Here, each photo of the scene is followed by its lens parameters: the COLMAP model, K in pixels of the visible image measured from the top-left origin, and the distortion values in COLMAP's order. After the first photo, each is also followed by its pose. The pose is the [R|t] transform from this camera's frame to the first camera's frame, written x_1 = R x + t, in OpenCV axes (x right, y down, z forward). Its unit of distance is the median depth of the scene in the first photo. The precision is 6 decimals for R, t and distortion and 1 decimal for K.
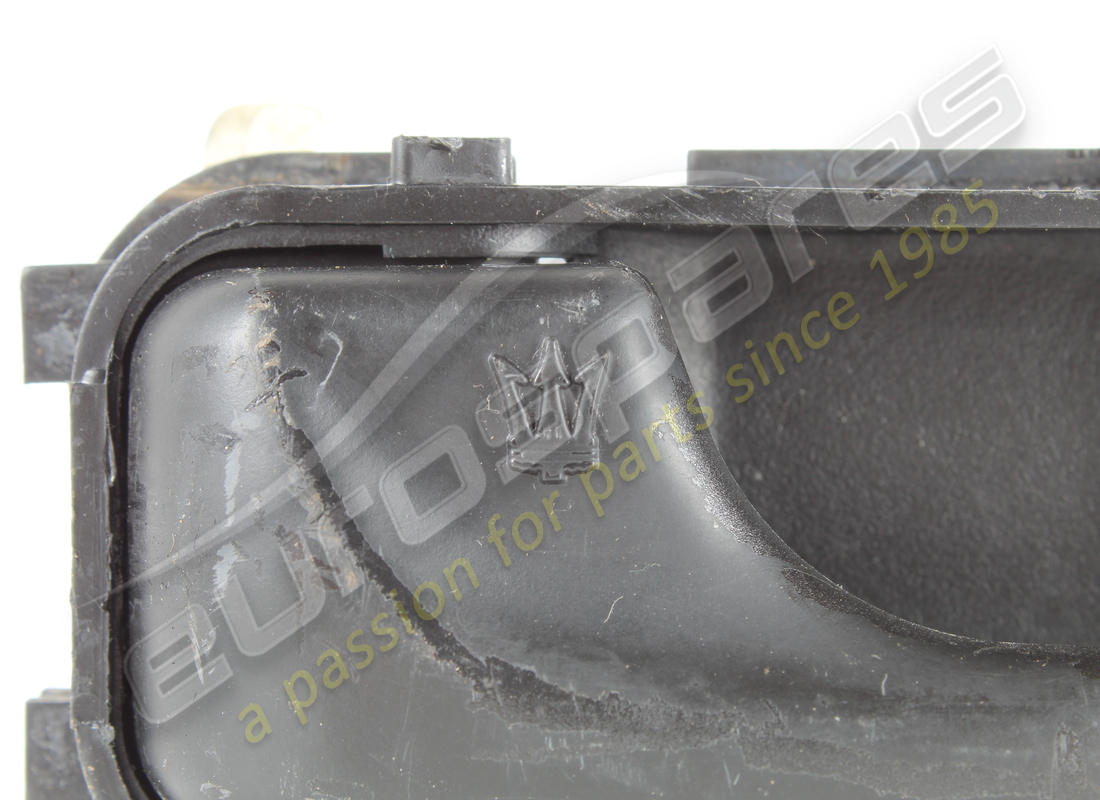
lens RADIAL K [[2585.8, 0, 549.9], [0, 2585.8, 397.8], [0, 0, 1]] dist [-0.047709, 0.000000]
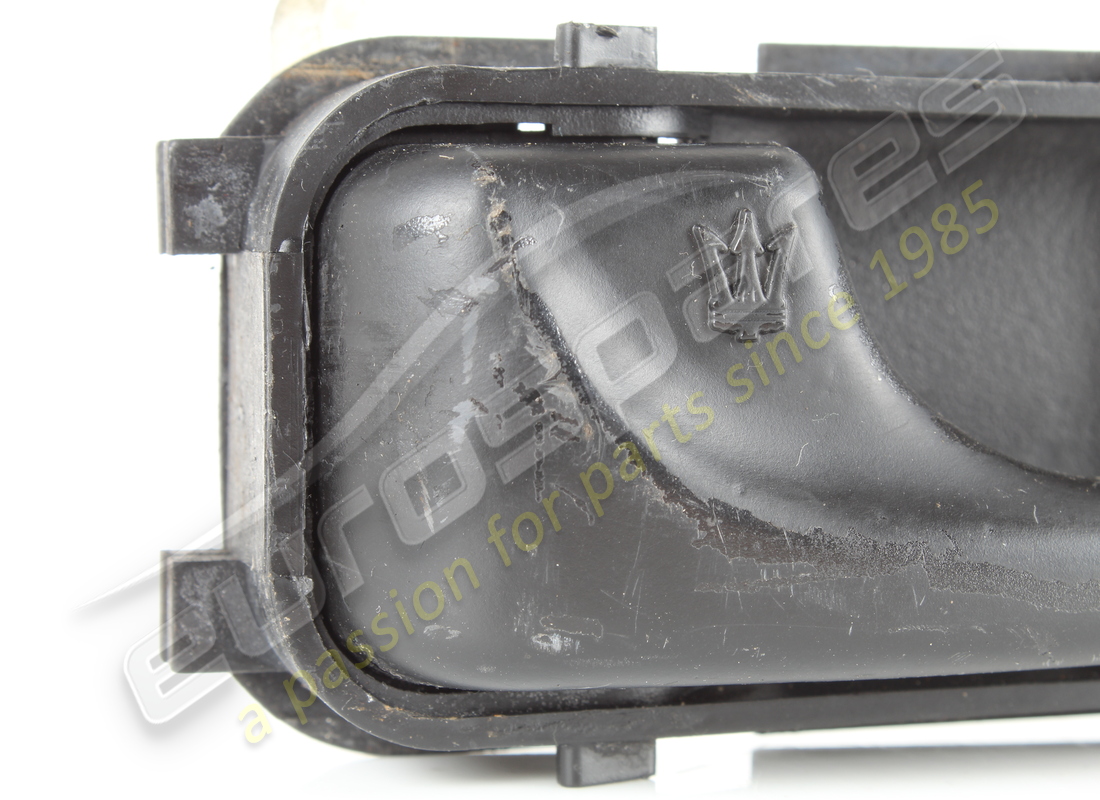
lens RADIAL K [[2585.8, 0, 549.9], [0, 2585.8, 401.5], [0, 0, 1]] dist [-0.047709, 0.000000]
pose [[0.962427, -0.014356, 0.271161, -0.361072], [0.003658, 0.999196, 0.039915, 0.013505], [-0.271516, -0.037423, 0.961706, -0.038598]]
